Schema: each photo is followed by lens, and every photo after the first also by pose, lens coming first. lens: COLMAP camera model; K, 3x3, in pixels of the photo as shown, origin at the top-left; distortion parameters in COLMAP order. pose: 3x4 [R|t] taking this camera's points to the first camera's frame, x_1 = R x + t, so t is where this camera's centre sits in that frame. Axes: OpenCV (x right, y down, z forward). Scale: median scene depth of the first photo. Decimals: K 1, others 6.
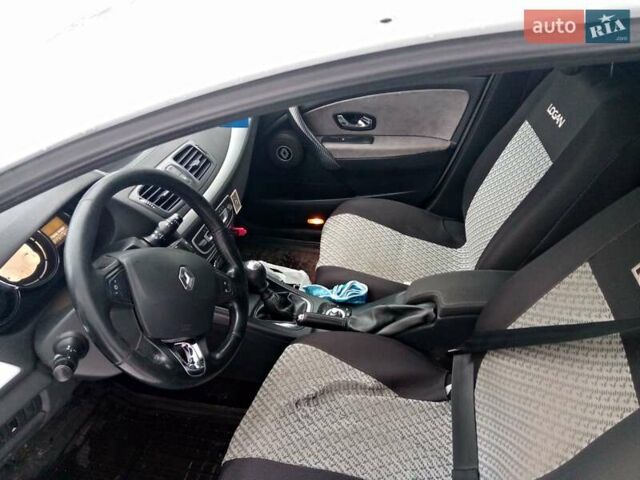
lens RADIAL K [[425.2, 0, 320.0], [0, 425.2, 240.0], [0, 0, 1]] dist [0.026549, -0.000550]
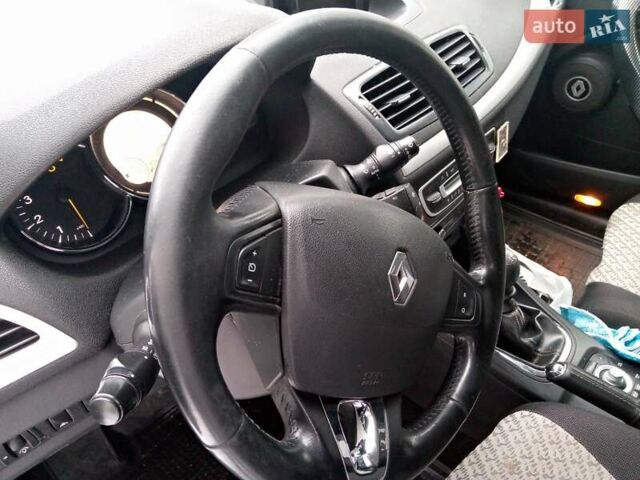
lens RADIAL K [[516.6, 0, 320.0], [0, 516.6, 240.0], [0, 0, 1]] dist [0.000375, 0.005023]
pose [[0.866048, 0.304965, -0.396177, -0.110549], [-0.262503, 0.951773, 0.158811, -0.009069], [0.425503, -0.033540, 0.904335, 0.282694]]
